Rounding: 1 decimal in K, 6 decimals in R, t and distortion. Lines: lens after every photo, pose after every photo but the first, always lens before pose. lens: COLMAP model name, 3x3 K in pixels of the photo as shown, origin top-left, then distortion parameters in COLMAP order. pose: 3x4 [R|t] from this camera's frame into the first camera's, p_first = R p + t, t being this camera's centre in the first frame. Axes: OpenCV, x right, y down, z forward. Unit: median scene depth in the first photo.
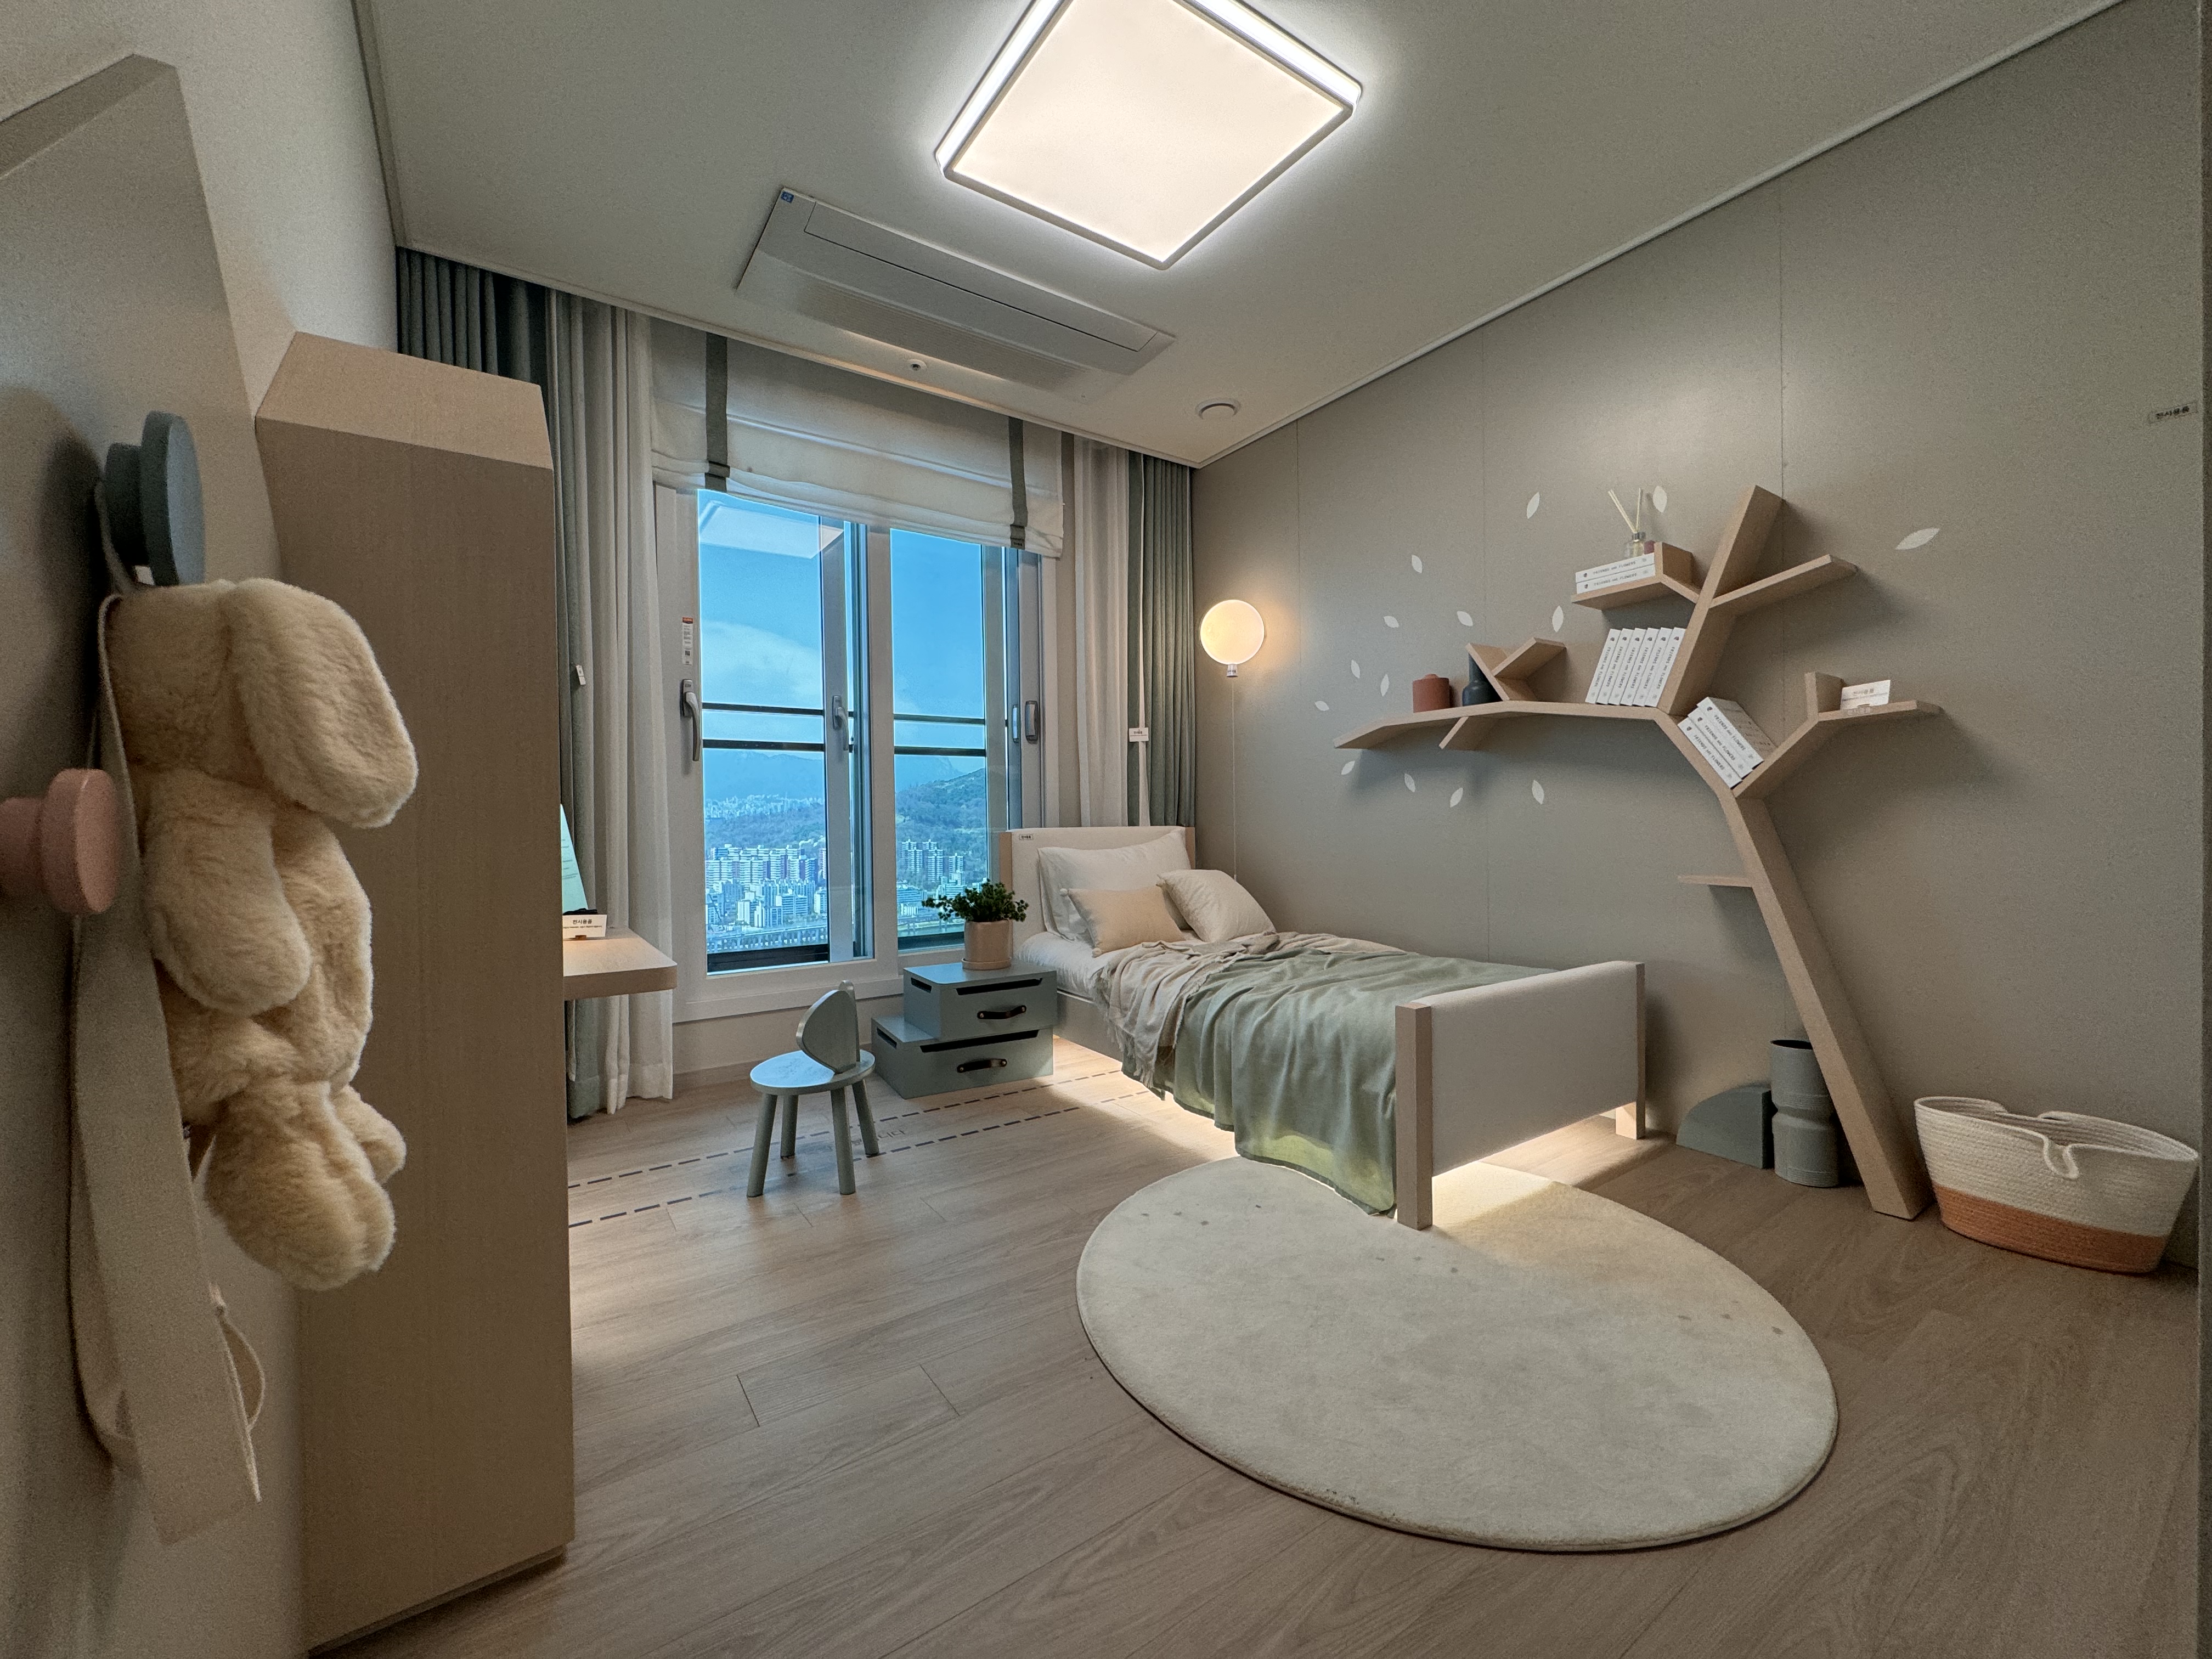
lens RADIAL K [[885.3, 0, 1107.2], [0, 885.3, 842.0], [0, 0, 1]] dist [-0.004138, 0.000633]
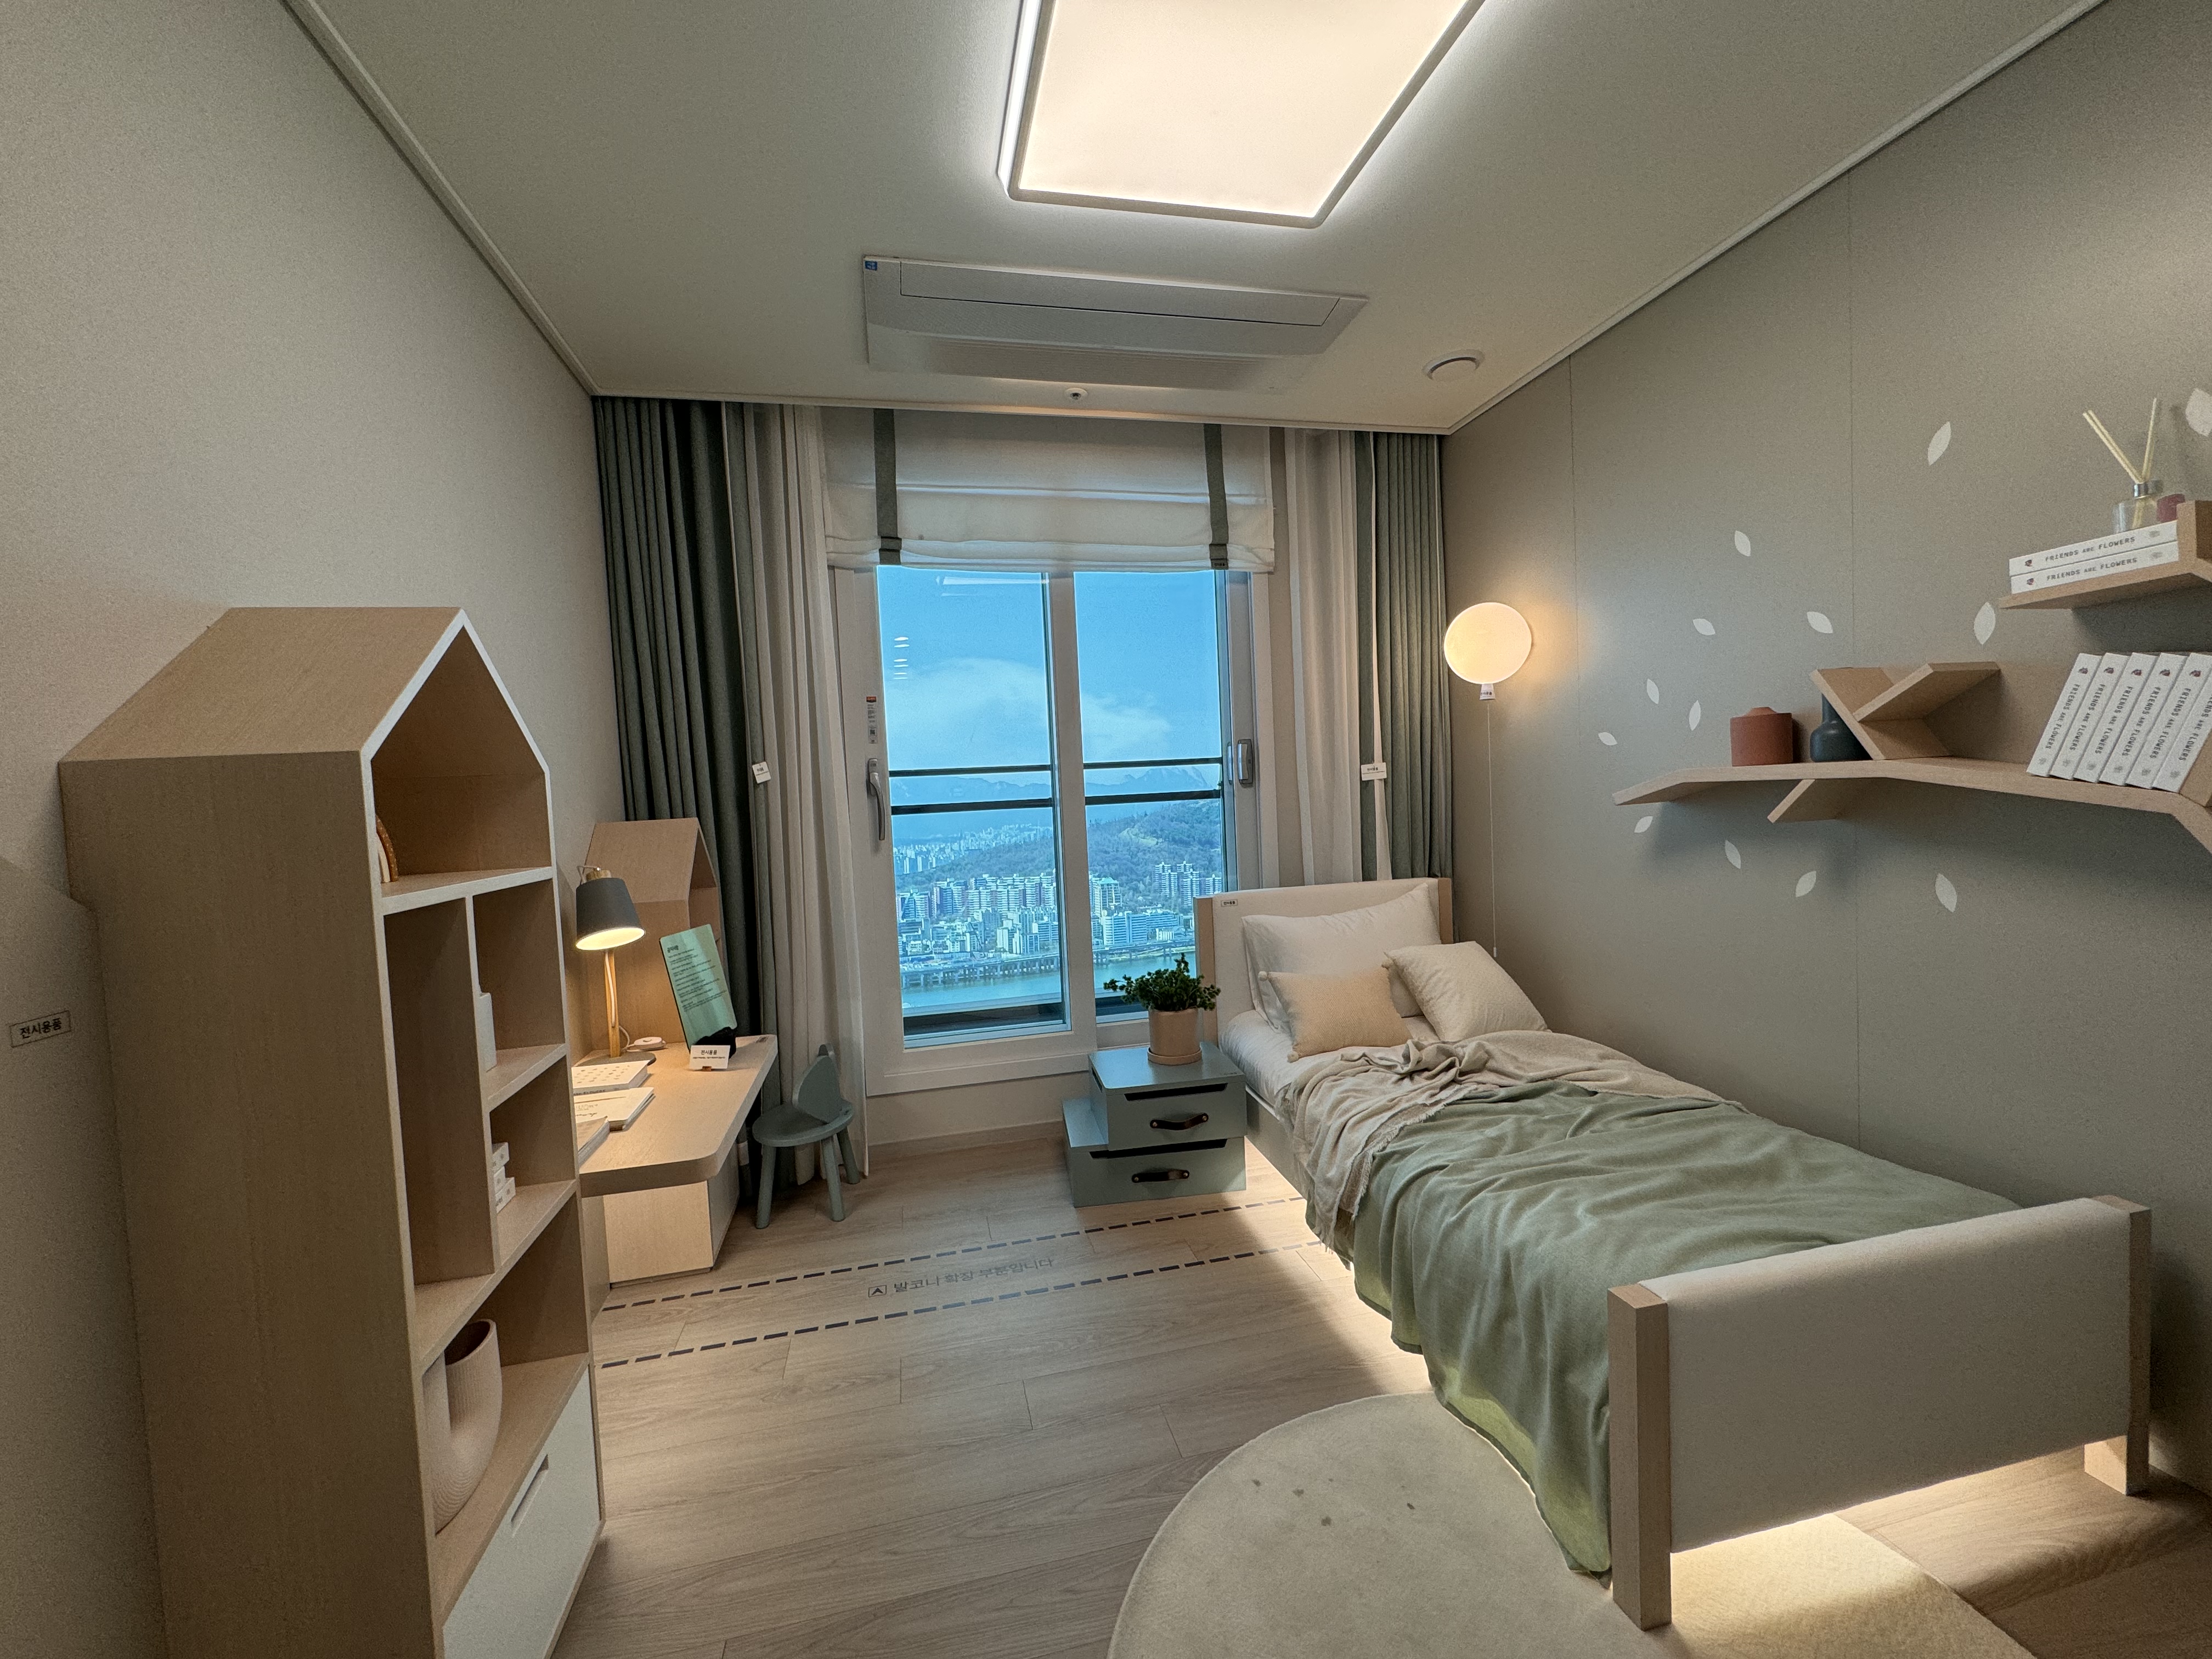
lens RADIAL K [[885.3, 0, 1109.9], [0, 885.3, 836.2], [0, 0, 1]] dist [-0.004138, 0.000633]
pose [[0.927868, -0.009923, -0.372777, 0.152802], [0.025676, 0.998974, 0.037316, -0.129977], [0.372024, -0.044195, 0.927170, 0.168884]]
